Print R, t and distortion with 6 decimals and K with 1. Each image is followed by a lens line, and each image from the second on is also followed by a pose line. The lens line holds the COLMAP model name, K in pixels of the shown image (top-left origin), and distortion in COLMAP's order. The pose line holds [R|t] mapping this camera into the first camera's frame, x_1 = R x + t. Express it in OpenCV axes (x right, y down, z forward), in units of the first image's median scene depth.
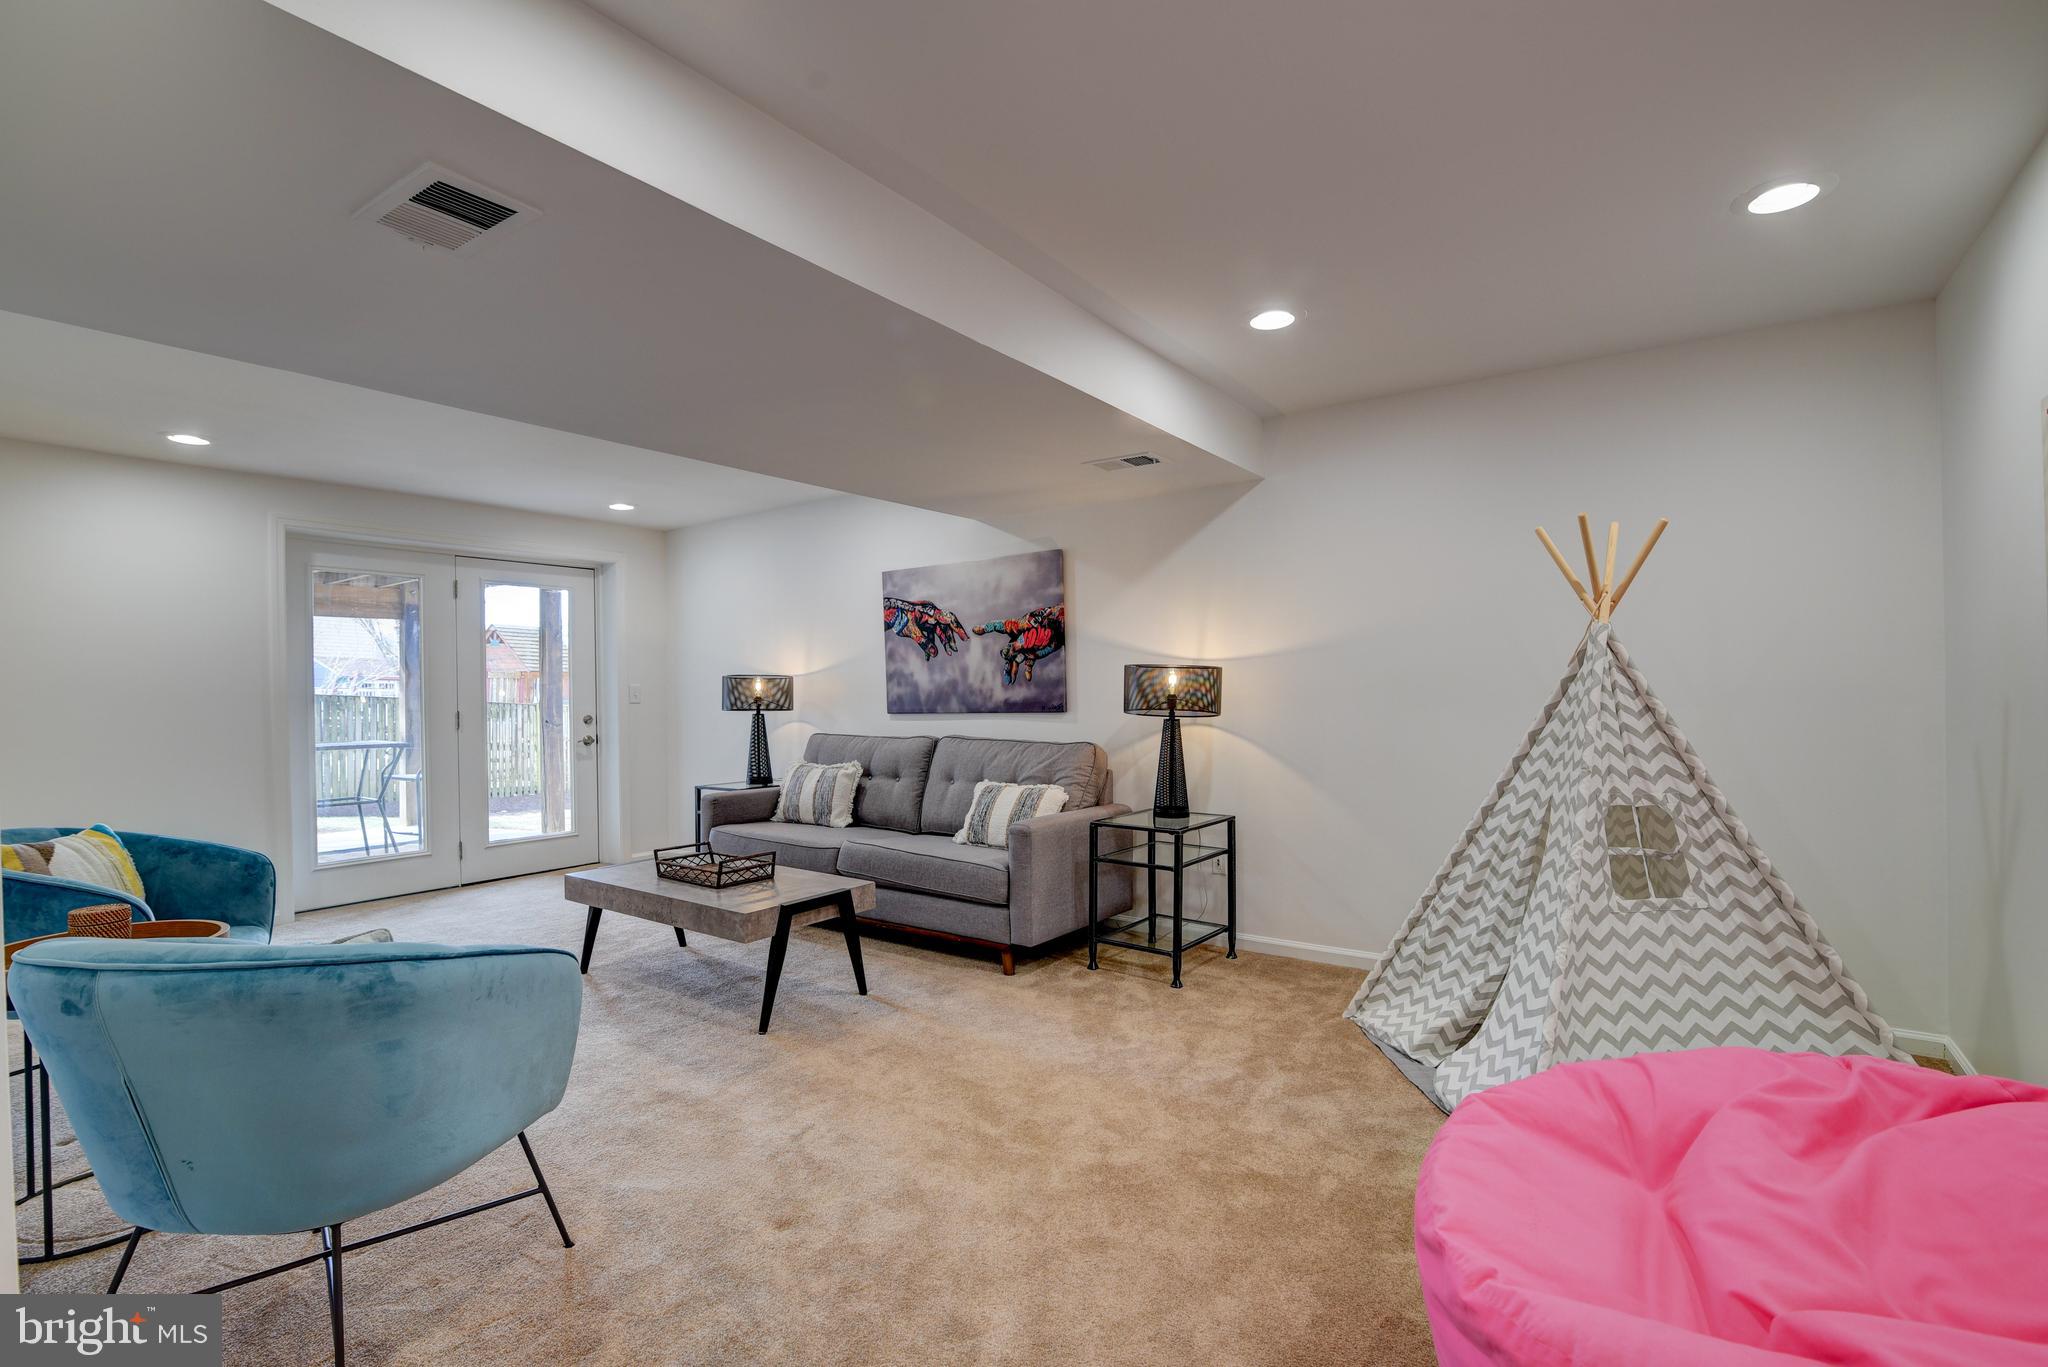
lens RADIAL K [[957.5, 0, 1021.2], [0, 957.5, 691.8], [0, 0, 1]] dist [0.000599, 0.000334]
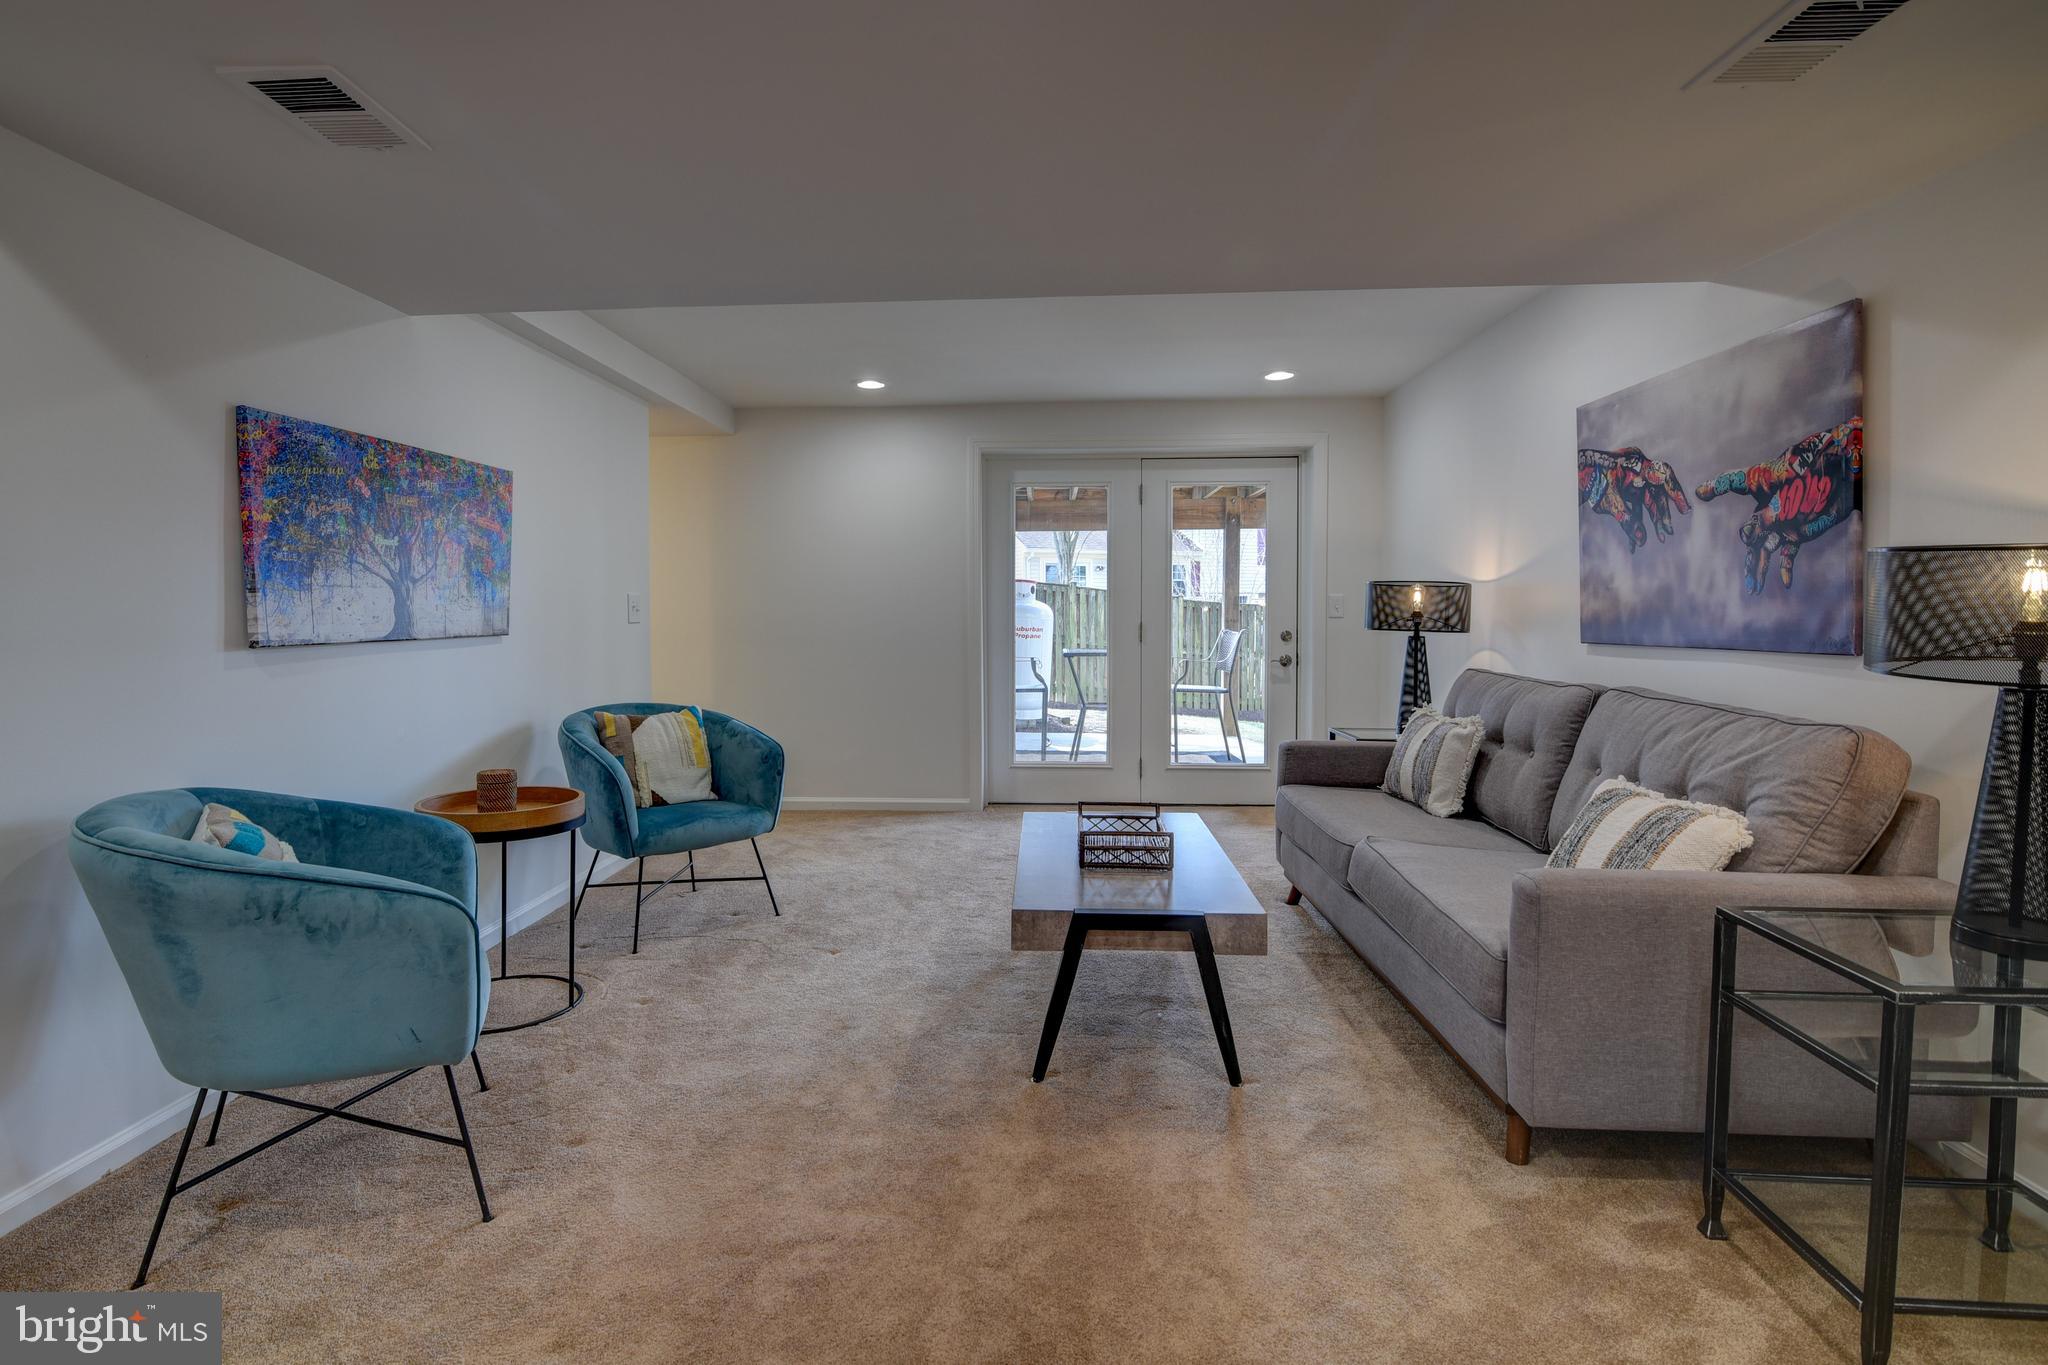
lens RADIAL K [[1038.8, 0, 1000.9], [0, 1038.8, 626.5], [0, 0, 1]] dist [-0.011956, 0.000189]
pose [[0.520341, 0.027086, -0.853529, 0.242828], [-0.007380, 0.999602, 0.027223, -0.002856], [0.853927, -0.007866, 0.520333, 0.377536]]
